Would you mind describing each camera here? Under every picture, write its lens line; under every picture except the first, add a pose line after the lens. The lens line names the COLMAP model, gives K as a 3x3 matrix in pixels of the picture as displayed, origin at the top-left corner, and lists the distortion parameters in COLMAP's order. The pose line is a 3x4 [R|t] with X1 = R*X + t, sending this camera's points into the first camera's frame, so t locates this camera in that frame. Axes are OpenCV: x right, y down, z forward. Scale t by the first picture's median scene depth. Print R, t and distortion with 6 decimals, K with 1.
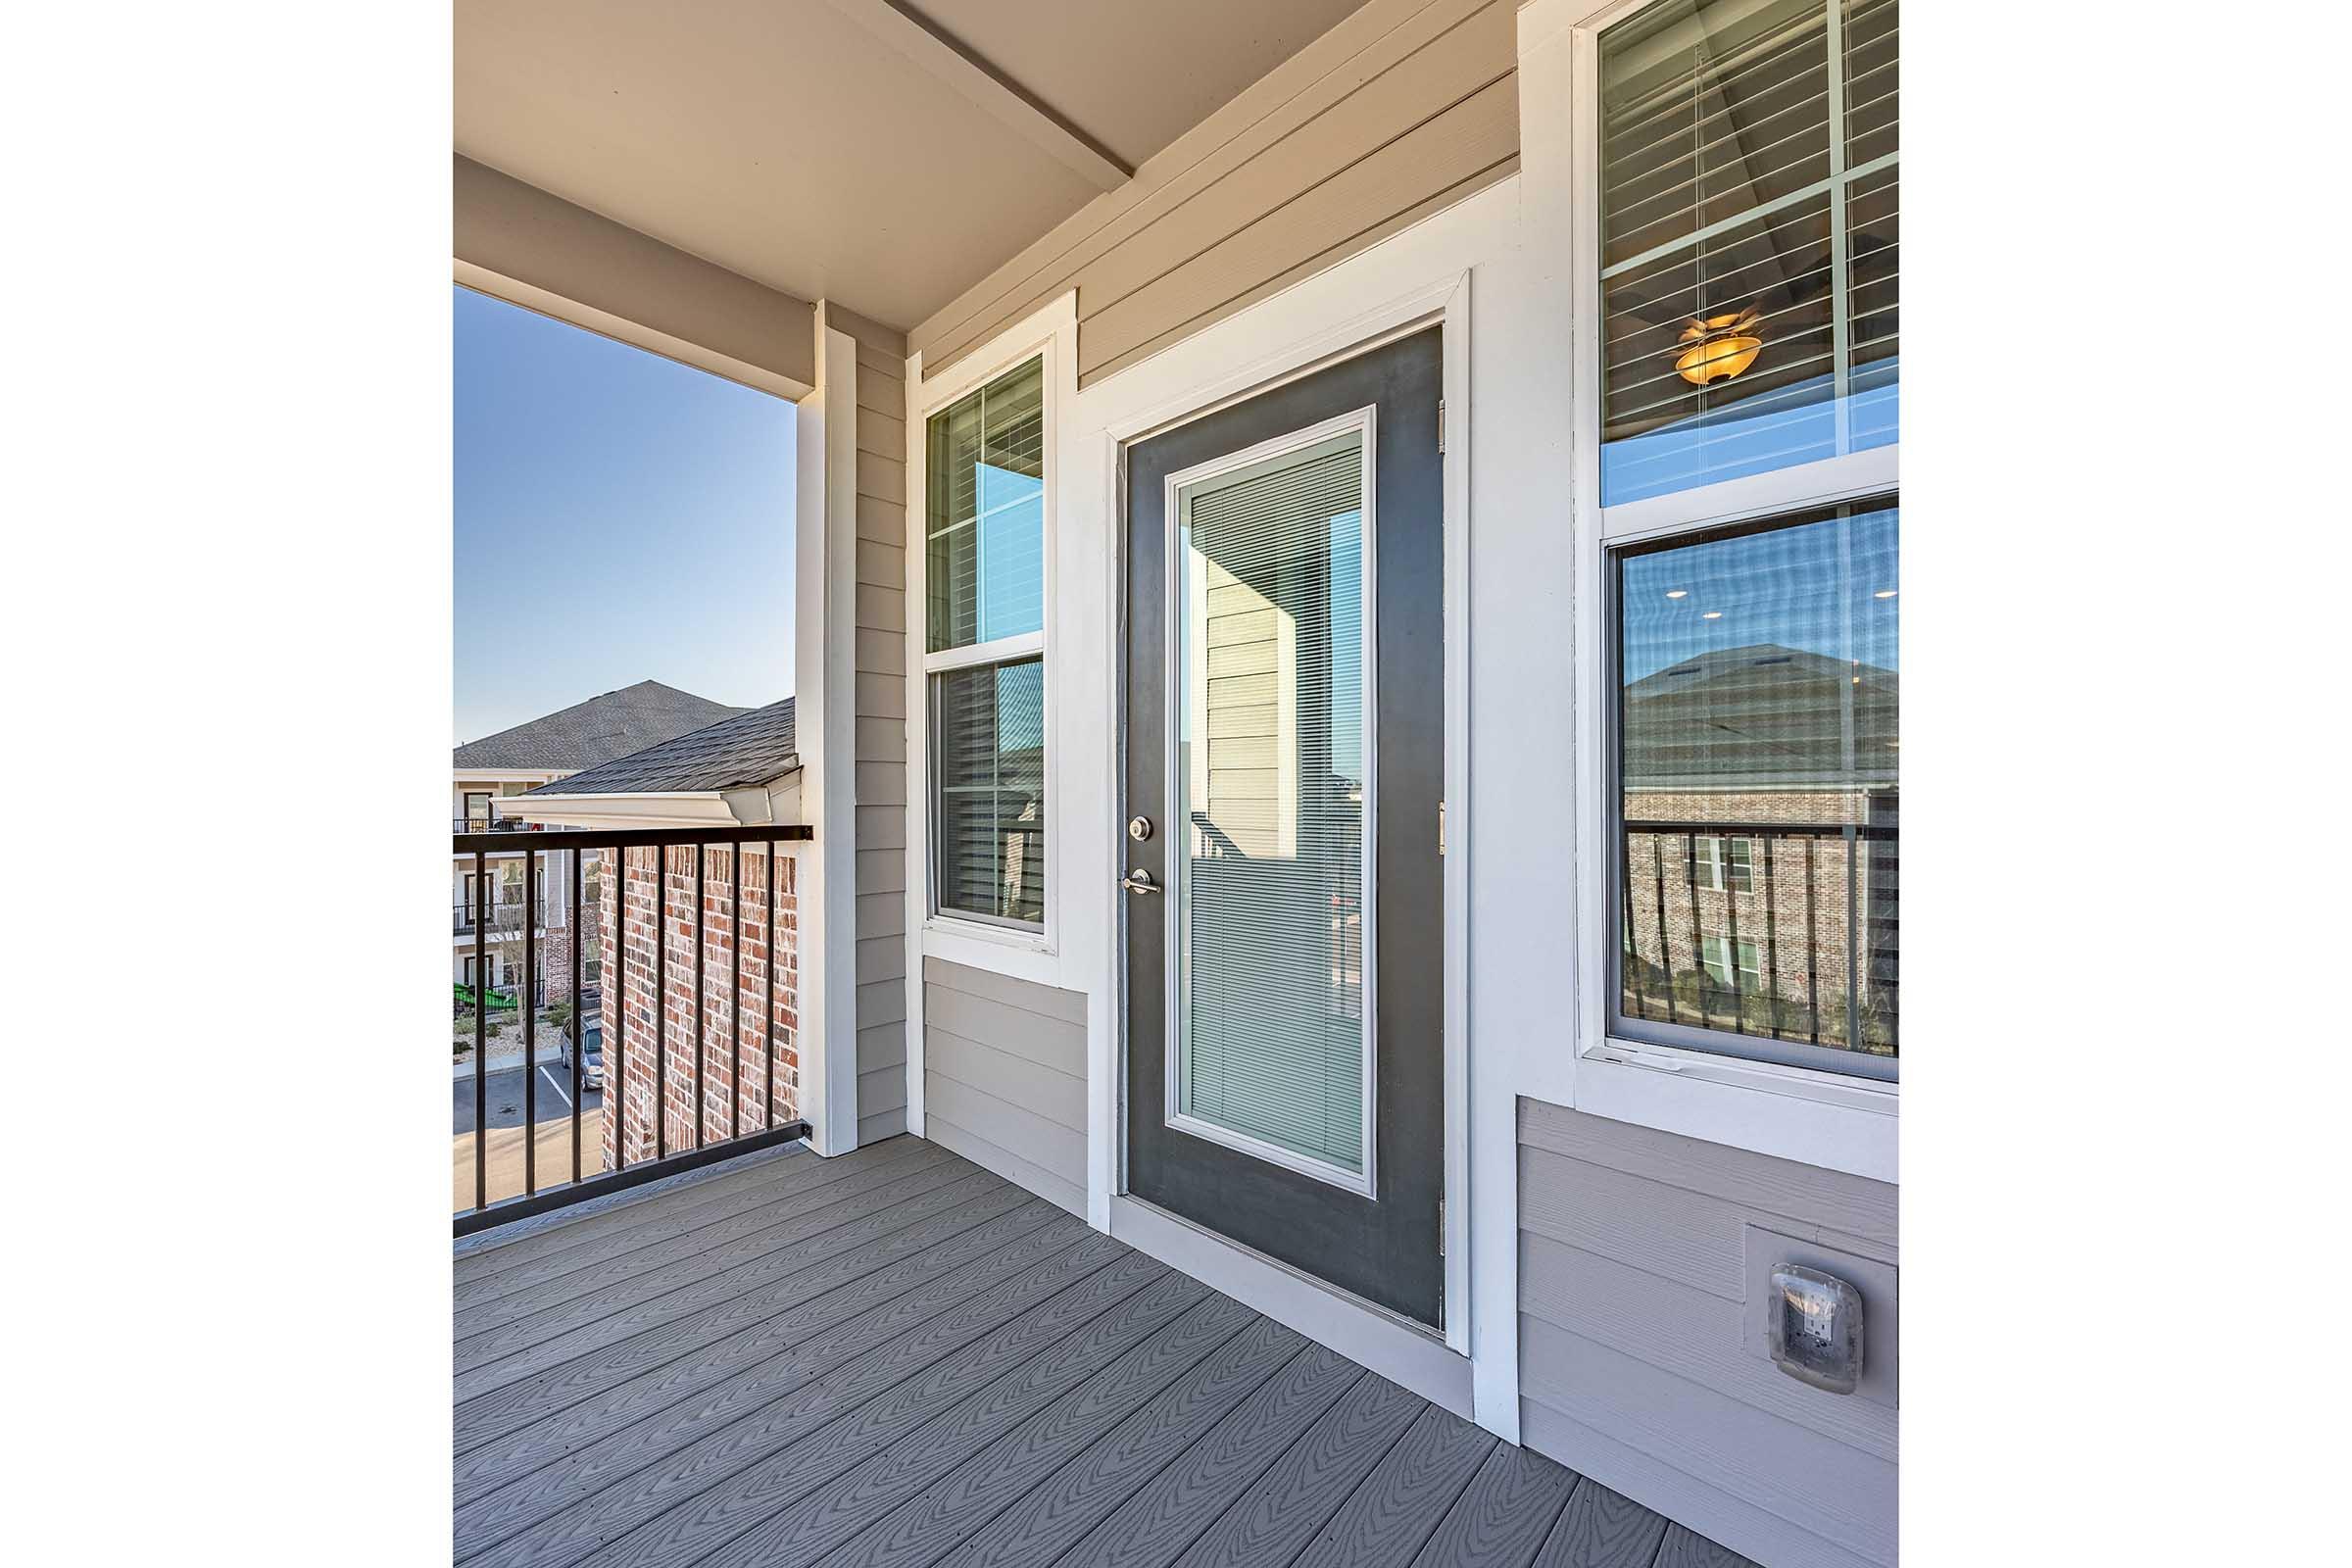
lens RADIAL K [[873.9, 0, 1185.5], [0, 873.9, 785.4], [0, 0, 1]] dist [-0.002156, -0.000138]
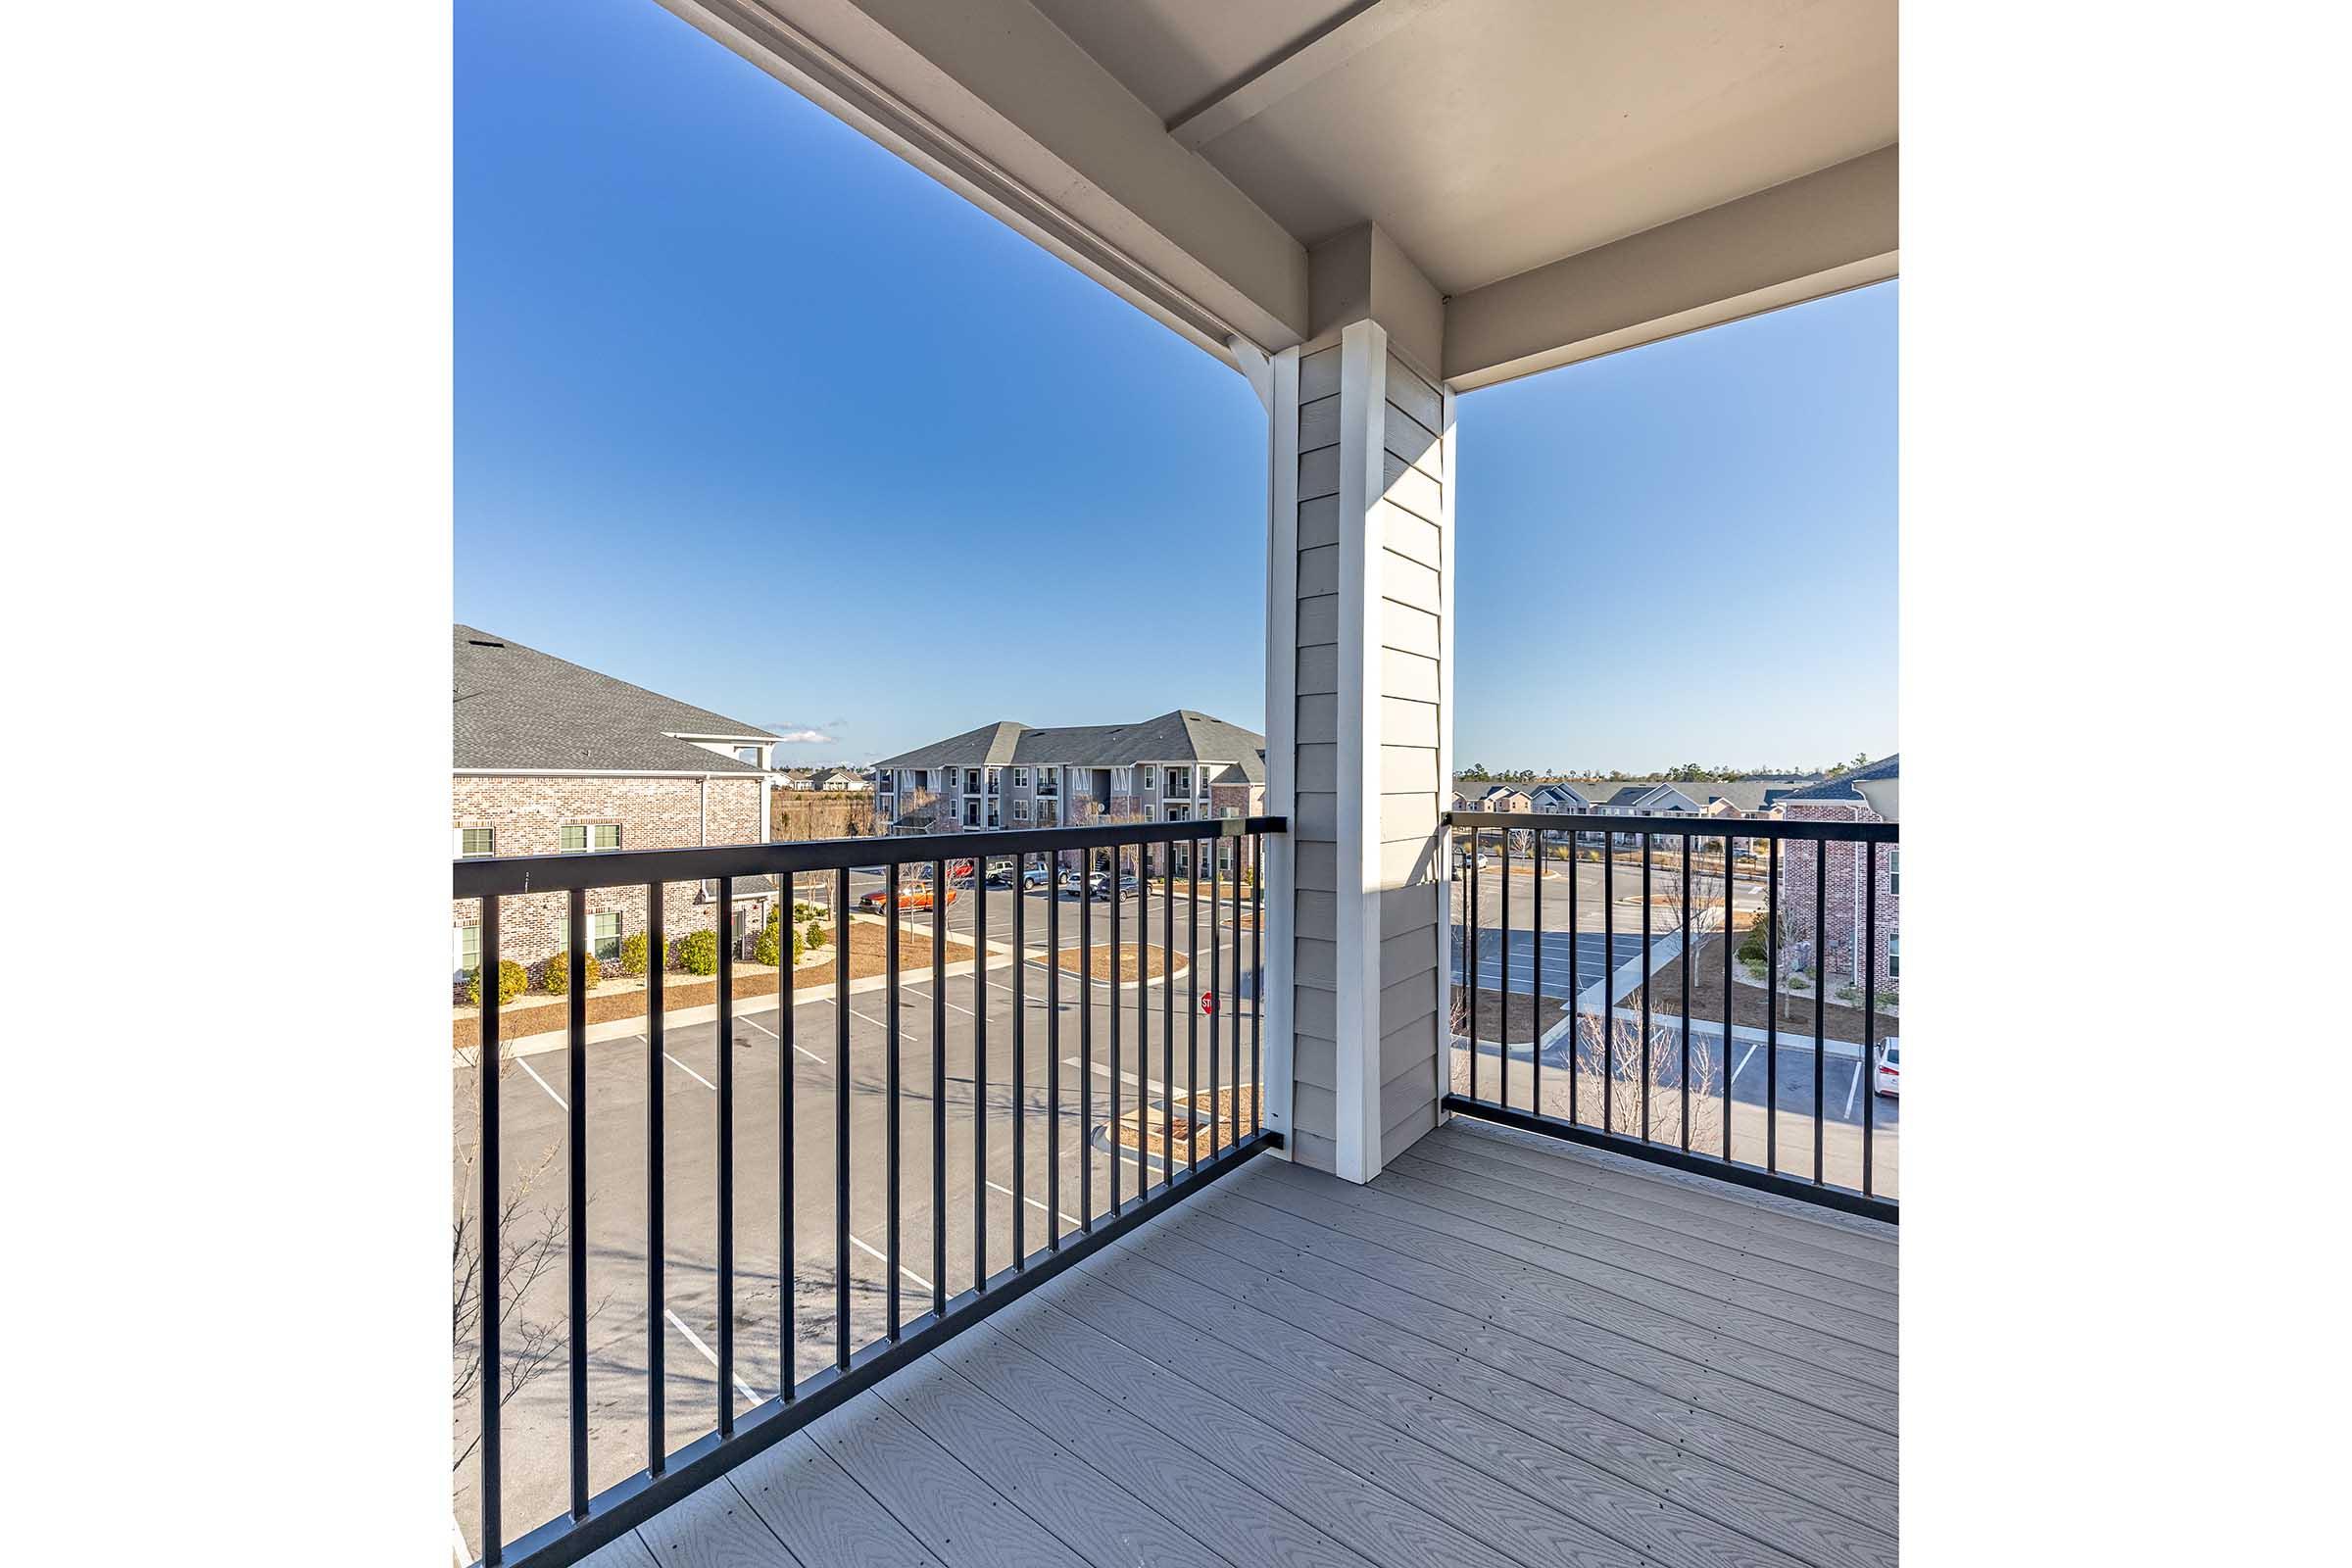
lens RADIAL K [[873.9, 0, 1185.5], [0, 873.9, 785.4], [0, 0, 1]] dist [-0.002156, -0.000138]
pose [[0.069699, 0.014874, -0.997457, 0.334649], [0.000654, 0.999888, 0.014956, -0.002211], [0.997568, -0.001695, 0.069681, 0.362333]]
